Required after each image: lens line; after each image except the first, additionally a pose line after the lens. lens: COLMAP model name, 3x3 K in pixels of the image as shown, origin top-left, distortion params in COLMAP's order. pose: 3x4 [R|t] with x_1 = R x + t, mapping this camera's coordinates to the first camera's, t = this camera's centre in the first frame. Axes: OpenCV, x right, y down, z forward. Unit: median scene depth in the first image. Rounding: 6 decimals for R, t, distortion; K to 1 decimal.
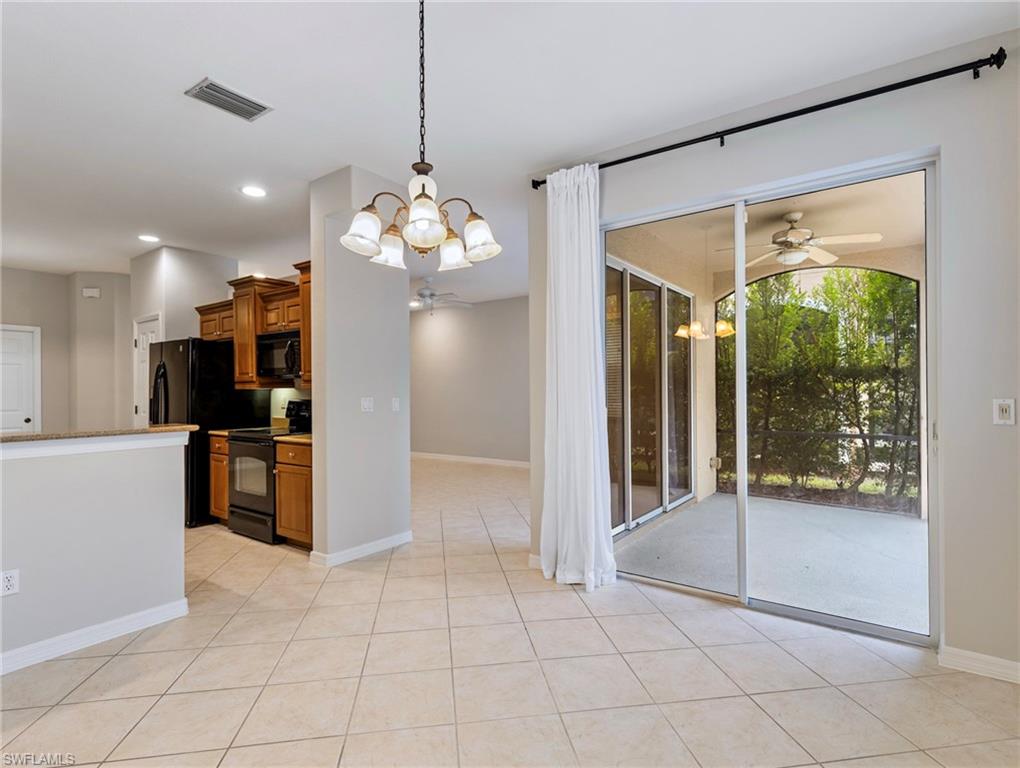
lens RADIAL K [[518.1, 0, 514.2], [0, 518.1, 386.4], [0, 0, 1]] dist [0.005279, -0.000461]
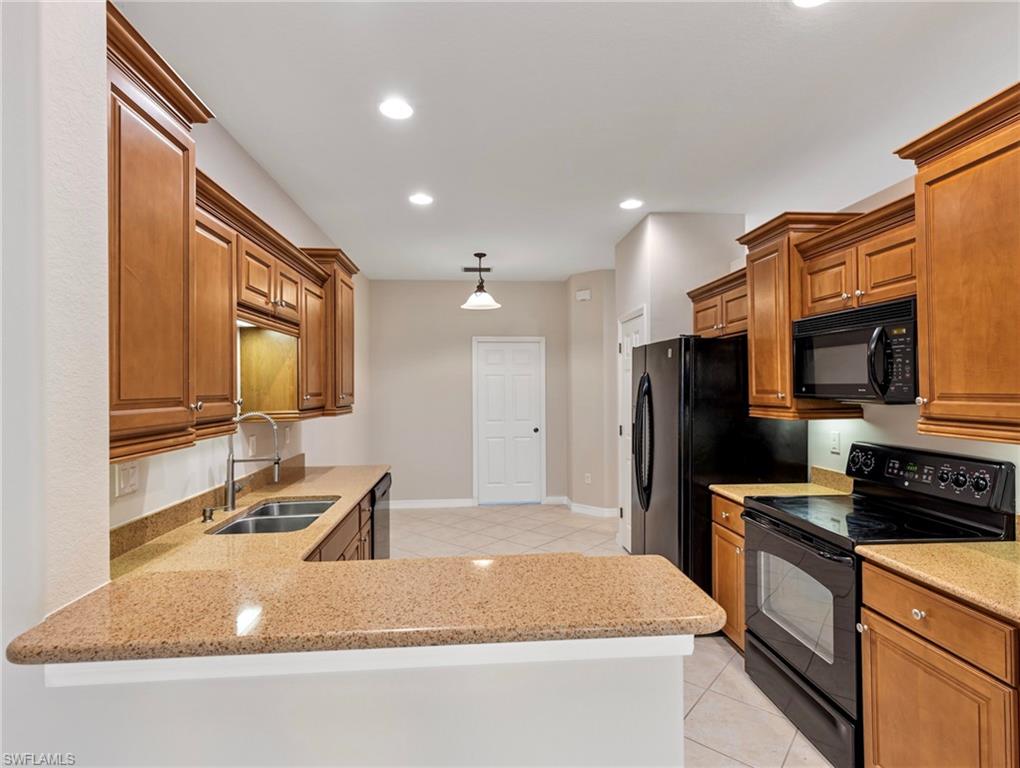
lens RADIAL K [[518.1, 0, 514.2], [0, 518.1, 386.4], [0, 0, 1]] dist [0.005279, -0.000461]
pose [[0.653783, 0.004189, -0.756670, -0.264288], [0.002327, 0.999969, 0.007547, -0.034788], [0.756678, -0.006695, 0.653753, 0.406756]]
